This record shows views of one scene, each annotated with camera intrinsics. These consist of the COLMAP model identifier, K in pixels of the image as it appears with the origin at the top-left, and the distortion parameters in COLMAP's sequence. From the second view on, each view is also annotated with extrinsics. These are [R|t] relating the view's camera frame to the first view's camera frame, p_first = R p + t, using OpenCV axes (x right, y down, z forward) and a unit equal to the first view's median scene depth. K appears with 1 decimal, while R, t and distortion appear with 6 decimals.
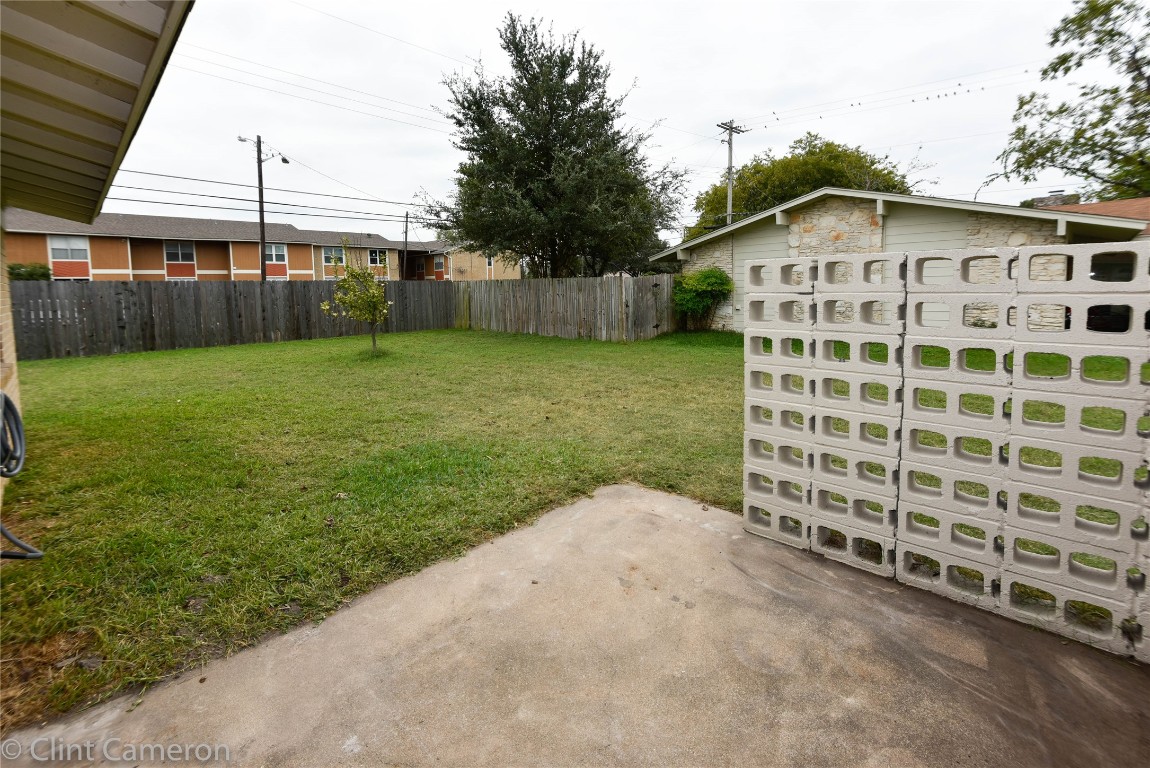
lens RADIAL K [[531.3, 0, 575.0], [0, 531.3, 384.0], [0, 0, 1]] dist [-0.001316, -0.000315]
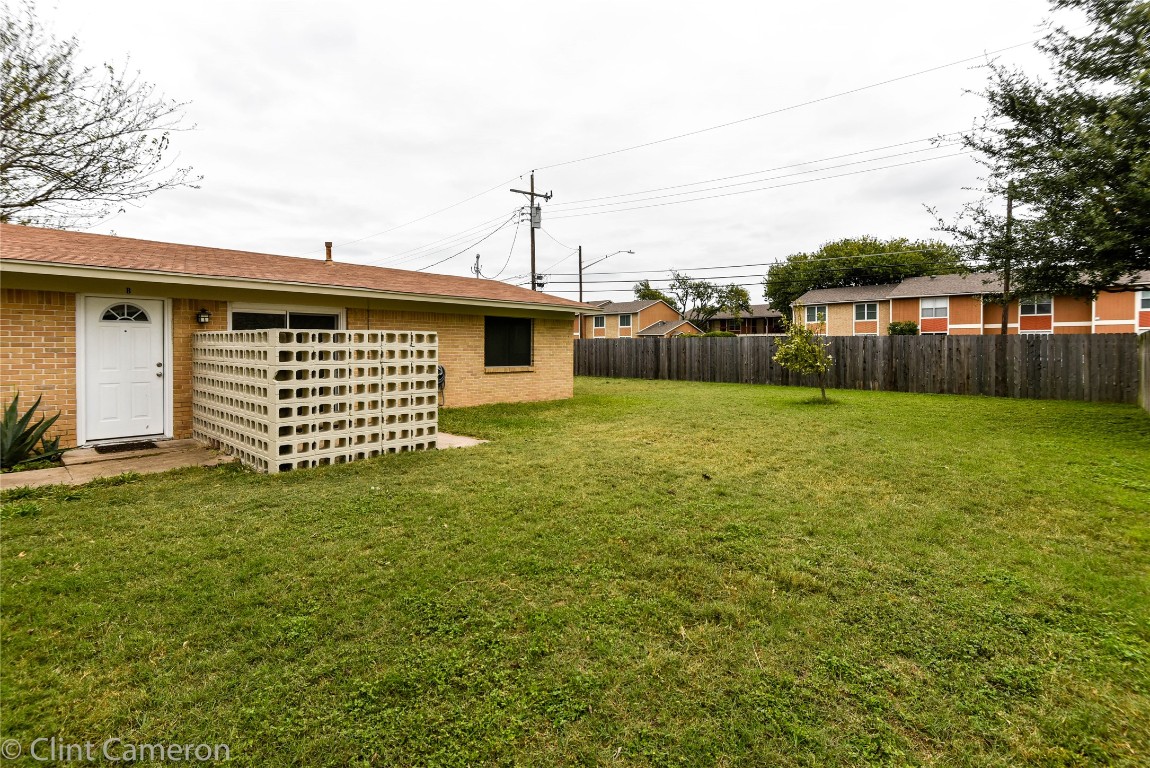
lens RADIAL K [[560.1, 0, 575.0], [0, 560.1, 384.0], [0, 0, 1]] dist [0.000849, -0.000261]
pose [[0.037006, 0.085240, -0.995673, 0.520355], [-0.184636, 0.979785, 0.077017, -0.063264], [0.982110, 0.180987, 0.051996, 0.308835]]
